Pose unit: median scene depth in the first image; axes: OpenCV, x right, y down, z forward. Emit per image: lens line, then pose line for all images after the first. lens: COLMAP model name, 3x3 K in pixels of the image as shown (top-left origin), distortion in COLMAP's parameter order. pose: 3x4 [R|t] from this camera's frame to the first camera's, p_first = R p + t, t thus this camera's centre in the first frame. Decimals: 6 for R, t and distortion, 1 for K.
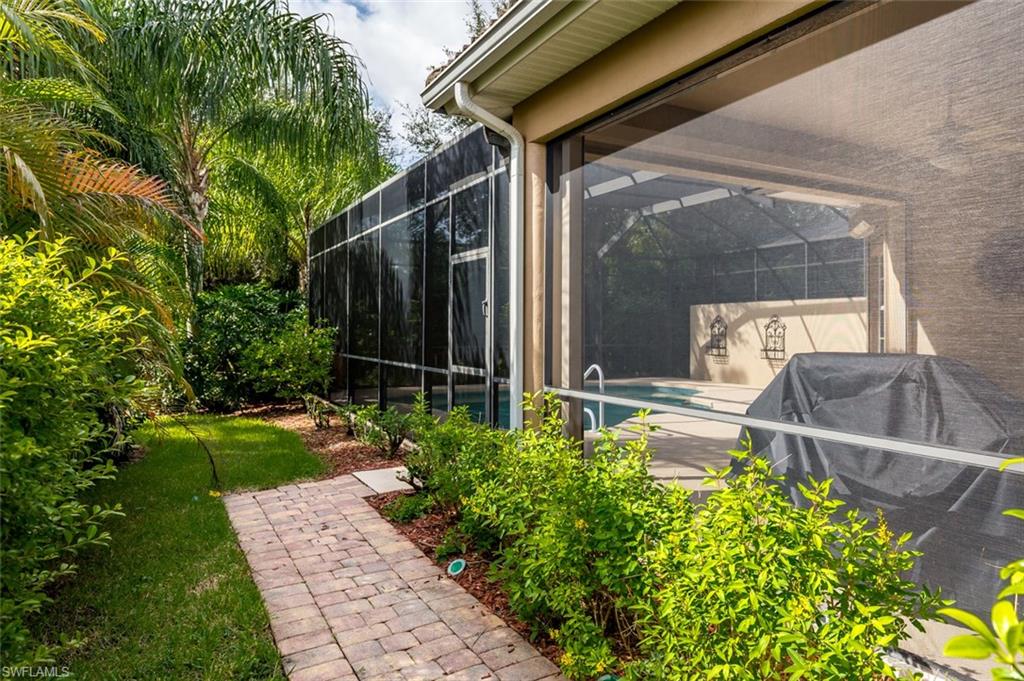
lens RADIAL K [[671.8, 0, 514.9], [0, 671.8, 339.1], [0, 0, 1]] dist [-0.002140, -0.000152]
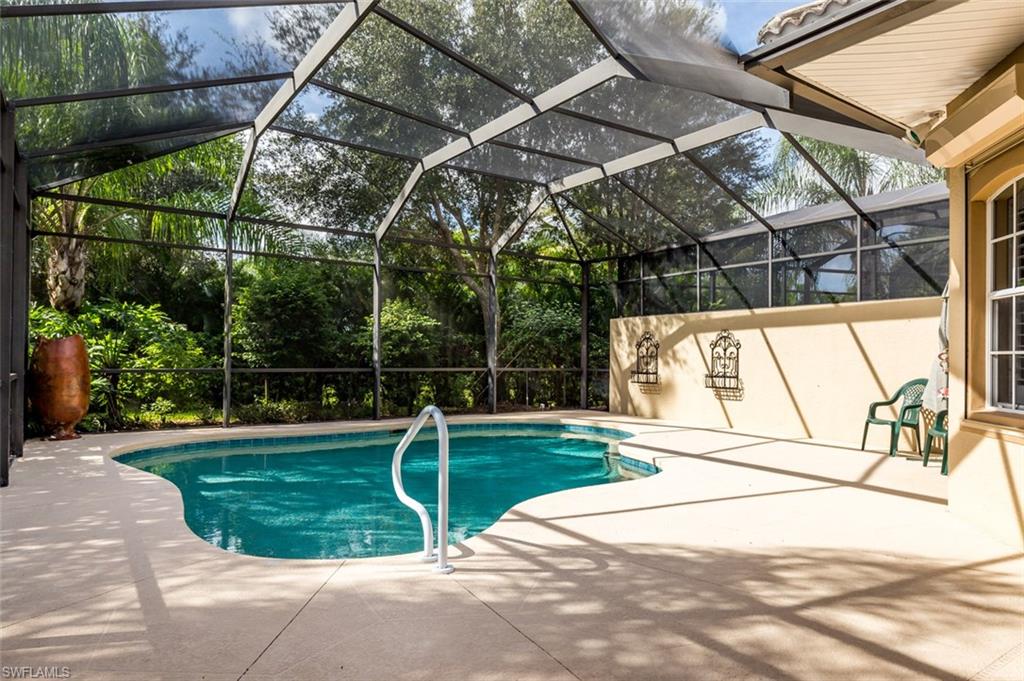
lens RADIAL K [[641.6, 0, 511.1], [0, 641.6, 348.3], [0, 0, 1]] dist [-0.000685, 0.000192]
pose [[0.991824, 0.004469, 0.127536, 0.057385], [-0.002119, 0.999826, -0.018556, -0.001111], [-0.127596, 0.018134, 0.991660, 0.305785]]
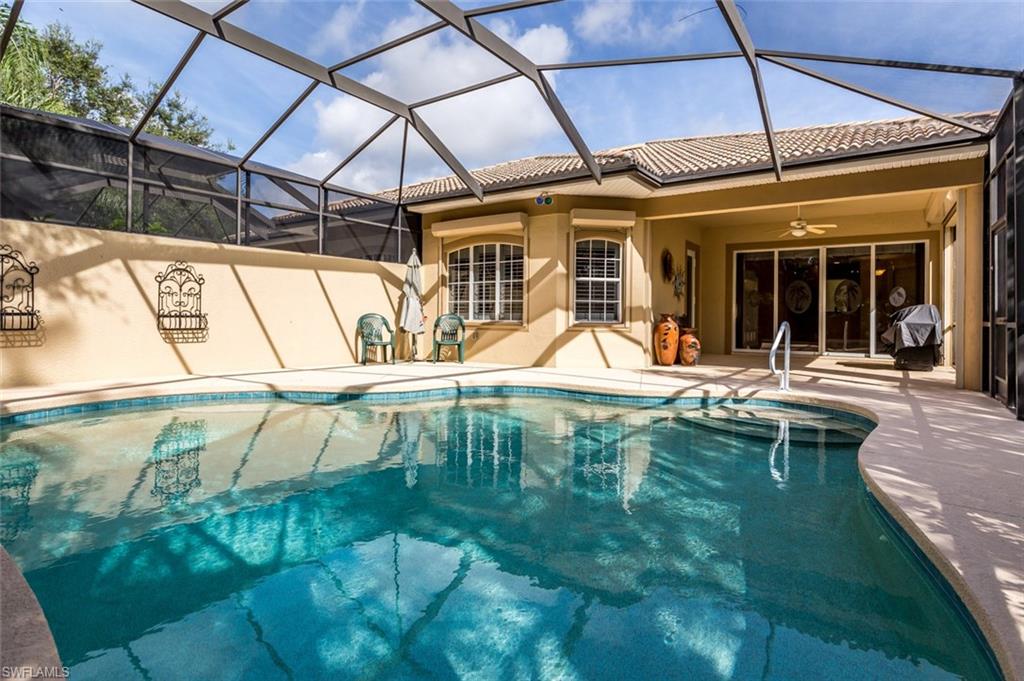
lens RADIAL K [[552.8, 0, 513.0], [0, 552.8, 332.9], [0, 0, 1]] dist [0.001857, 0.000635]
pose [[-0.480457, -0.016347, 0.876866, -0.212796], [-0.003260, 0.999853, 0.016854, 0.021773], [-0.877012, 0.005239, -0.480439, 0.925989]]
